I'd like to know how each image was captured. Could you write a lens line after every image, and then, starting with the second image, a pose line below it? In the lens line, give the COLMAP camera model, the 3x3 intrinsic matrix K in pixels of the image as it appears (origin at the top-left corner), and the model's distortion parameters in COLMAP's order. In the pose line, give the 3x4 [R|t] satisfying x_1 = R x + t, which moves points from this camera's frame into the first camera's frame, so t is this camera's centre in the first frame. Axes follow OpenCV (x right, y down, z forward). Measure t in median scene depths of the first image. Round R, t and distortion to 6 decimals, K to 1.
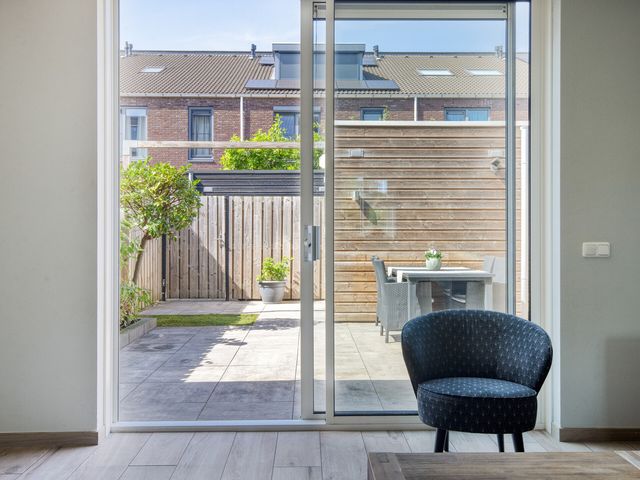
lens RADIAL K [[624.2, 0, 320.0], [0, 624.2, 240.0], [0, 0, 1]] dist [0.006132, 0.004863]
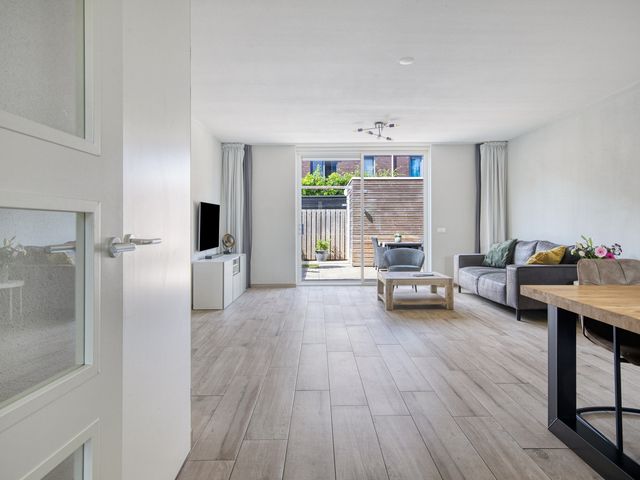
lens RADIAL K [[433.1, 0, 320.0], [0, 433.1, 240.0], [0, 0, 1]] dist [0.021148, -0.000112]
pose [[0.999835, -0.004240, -0.017665, -0.055403], [0.004497, 0.999884, 0.014528, 0.009246], [0.017602, -0.014605, 0.999738, -0.423836]]
